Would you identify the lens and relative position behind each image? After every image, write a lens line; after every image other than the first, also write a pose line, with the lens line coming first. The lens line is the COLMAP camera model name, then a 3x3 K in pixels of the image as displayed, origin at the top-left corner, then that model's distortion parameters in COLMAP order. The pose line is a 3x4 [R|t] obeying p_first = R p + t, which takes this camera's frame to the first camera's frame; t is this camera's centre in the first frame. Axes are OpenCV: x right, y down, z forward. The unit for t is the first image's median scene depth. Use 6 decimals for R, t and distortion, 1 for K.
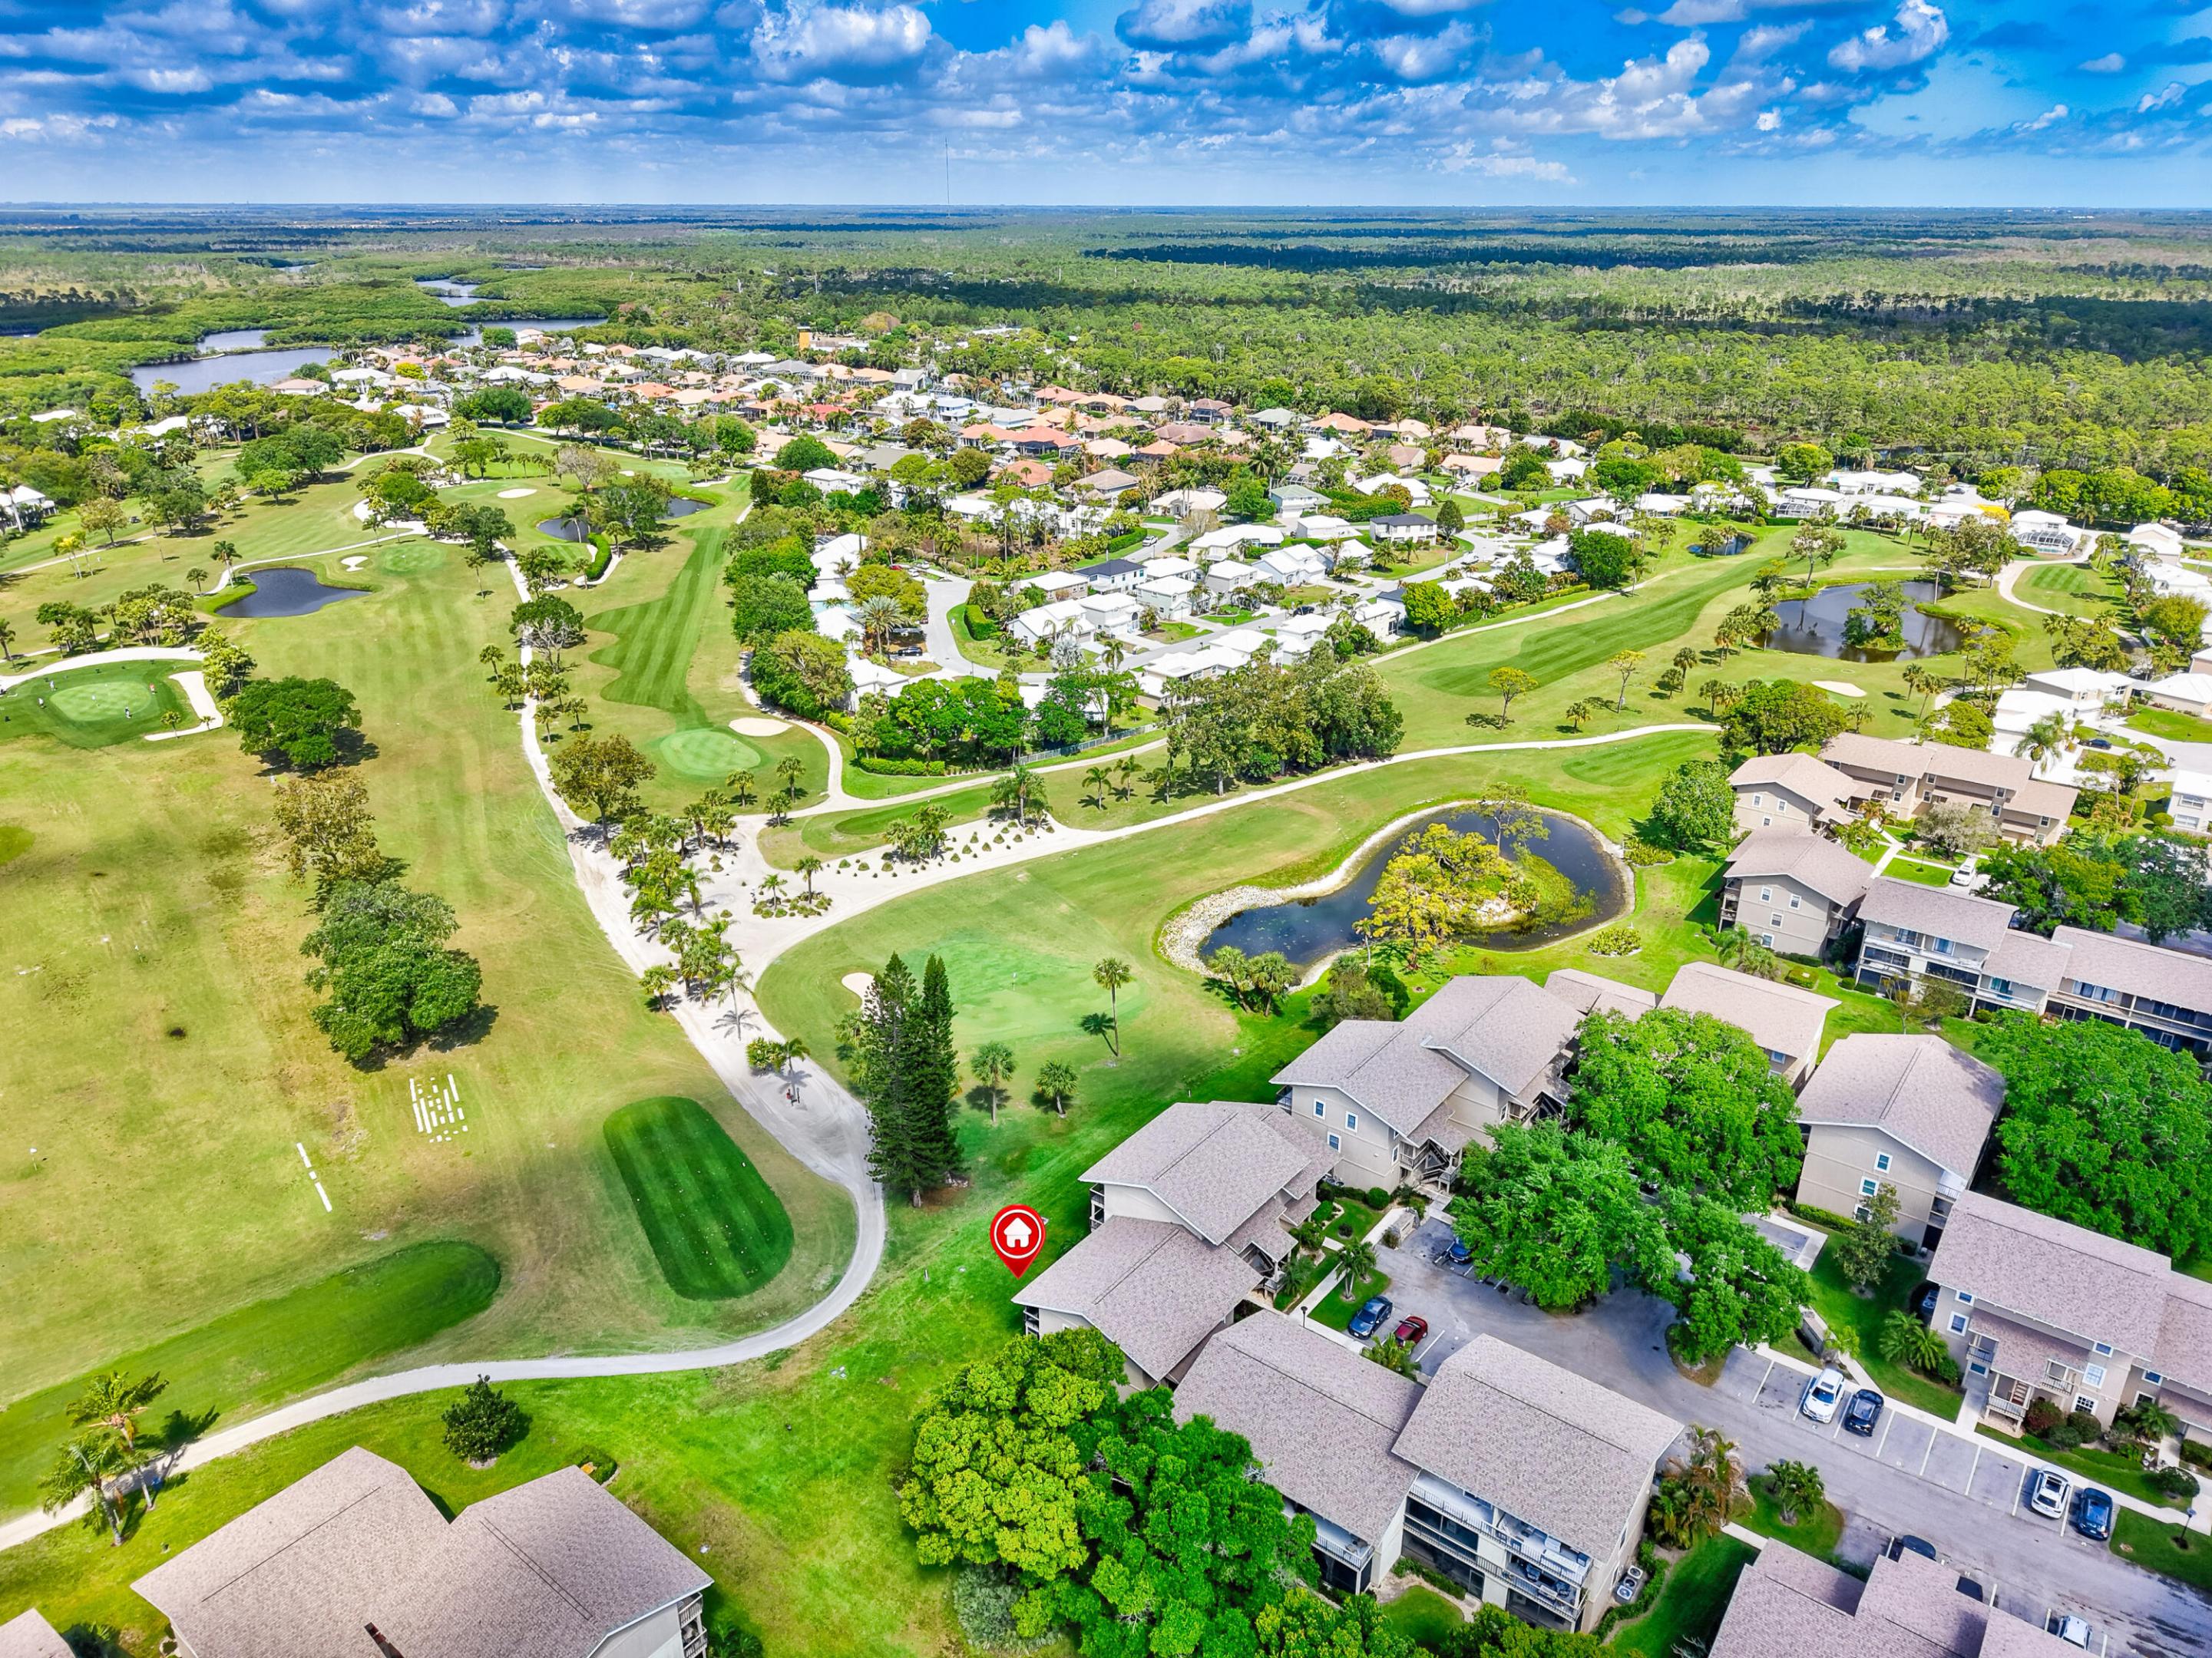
lens RADIAL K [[1479.5, 0, 1117.3], [0, 1479.5, 827.5], [0, 0, 1]] dist [0.022046, -0.020460]
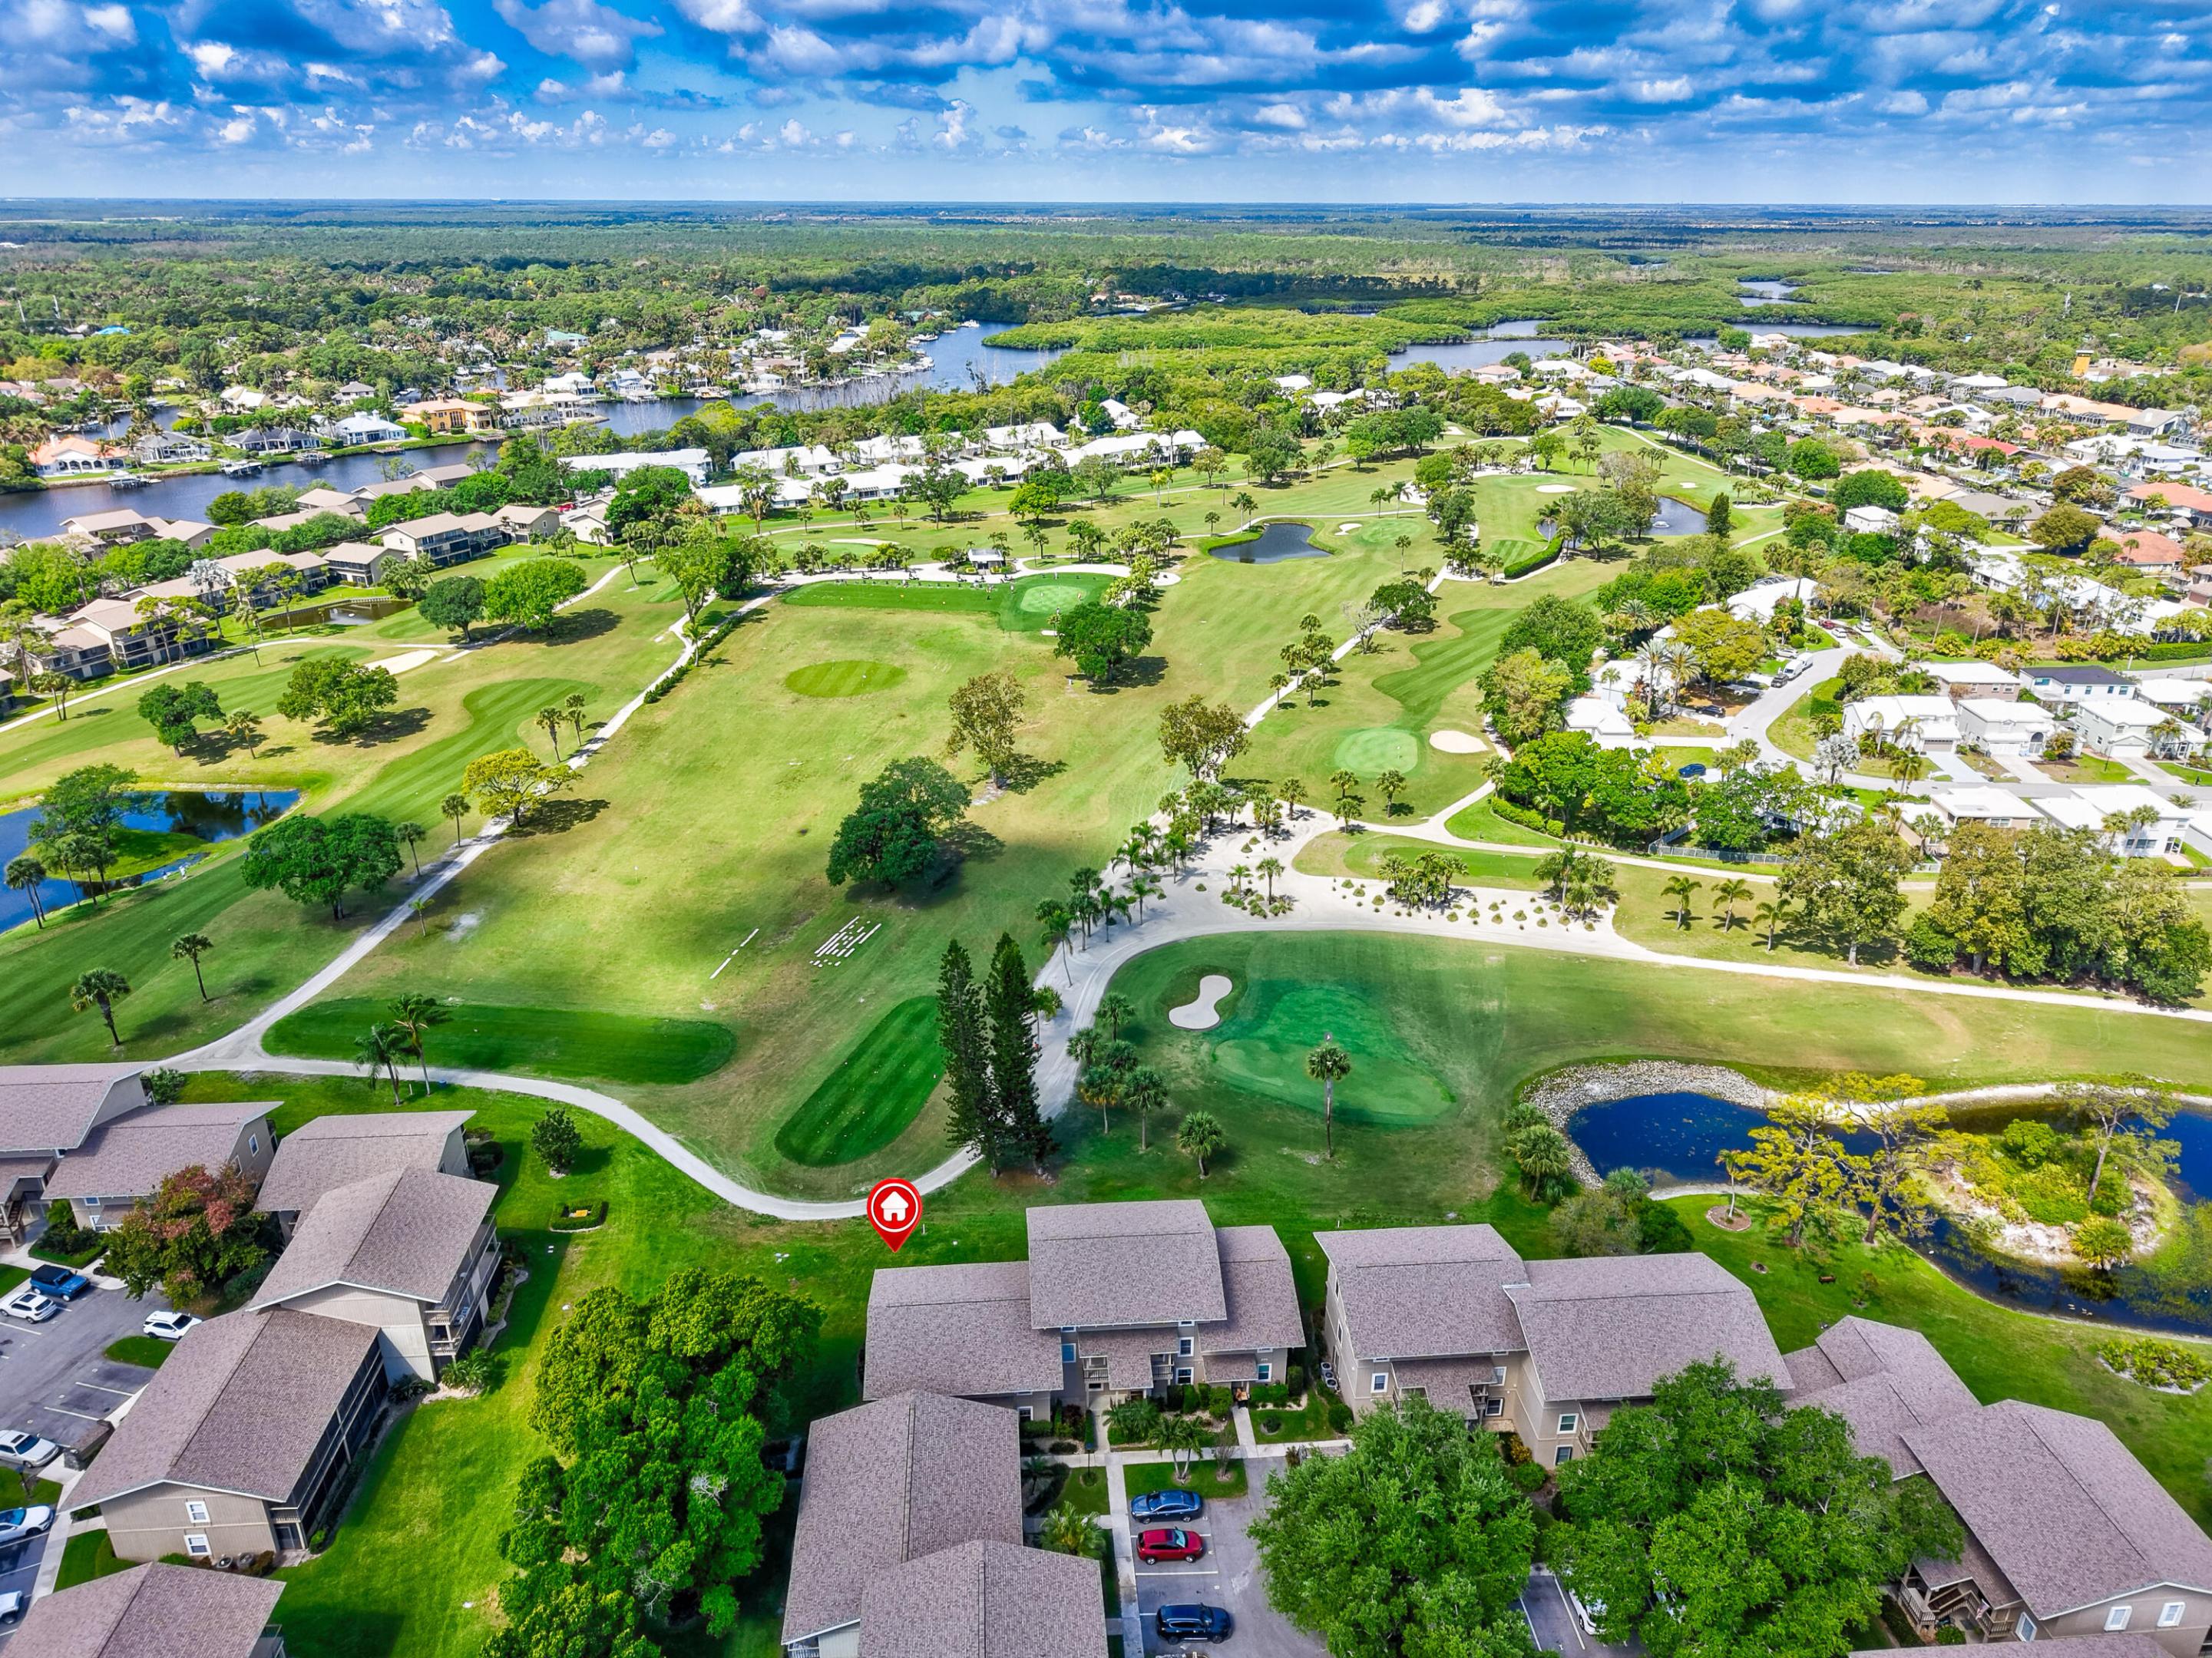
lens RADIAL K [[1505.7, 0, 1106.0], [0, 1505.7, 829.0], [0, 0, 1]] dist [0.007816, -0.008156]
pose [[0.671192, 0.284117, -0.684674, 0.320209], [-0.287193, 0.951165, 0.113164, -0.064966], [0.683389, 0.120679, 0.720011, 0.158059]]
